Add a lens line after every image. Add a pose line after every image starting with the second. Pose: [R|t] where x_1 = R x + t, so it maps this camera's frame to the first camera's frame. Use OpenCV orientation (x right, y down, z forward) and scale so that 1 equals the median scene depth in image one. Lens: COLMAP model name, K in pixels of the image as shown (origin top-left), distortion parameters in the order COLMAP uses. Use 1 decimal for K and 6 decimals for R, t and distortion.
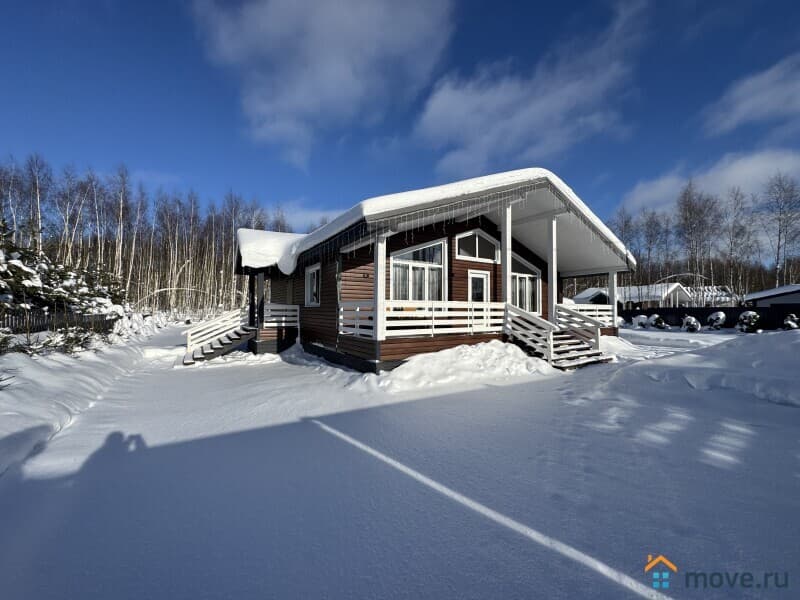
lens RADIAL K [[317.3, 0, 400.9], [0, 317.3, 301.3], [0, 0, 1]] dist [-0.003768, 0.001235]
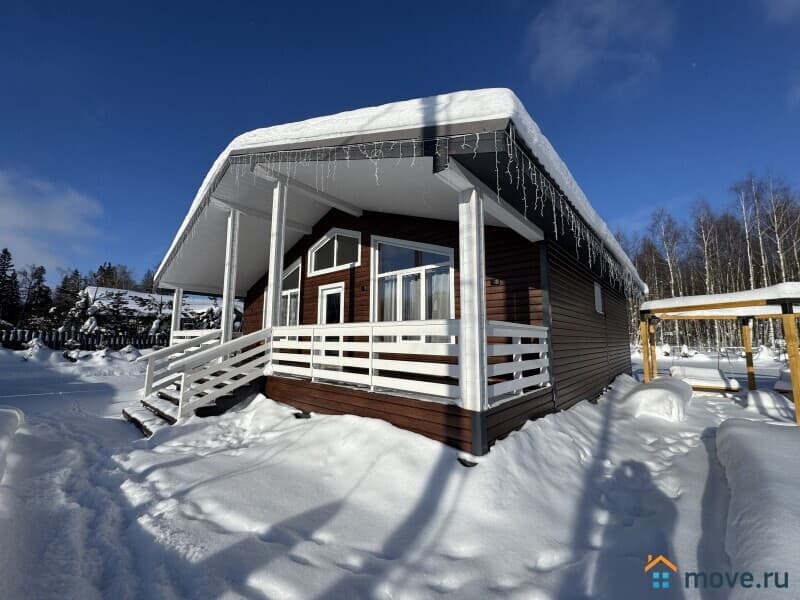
lens RADIAL K [[317.3, 0, 397.9], [0, 317.3, 299.6], [0, 0, 1]] dist [-0.003768, 0.001235]
pose [[0.276974, -0.117698, -0.953642, 0.962803], [0.022524, 0.992992, -0.116013, 0.025375], [0.960613, 0.010652, 0.277684, 0.933009]]
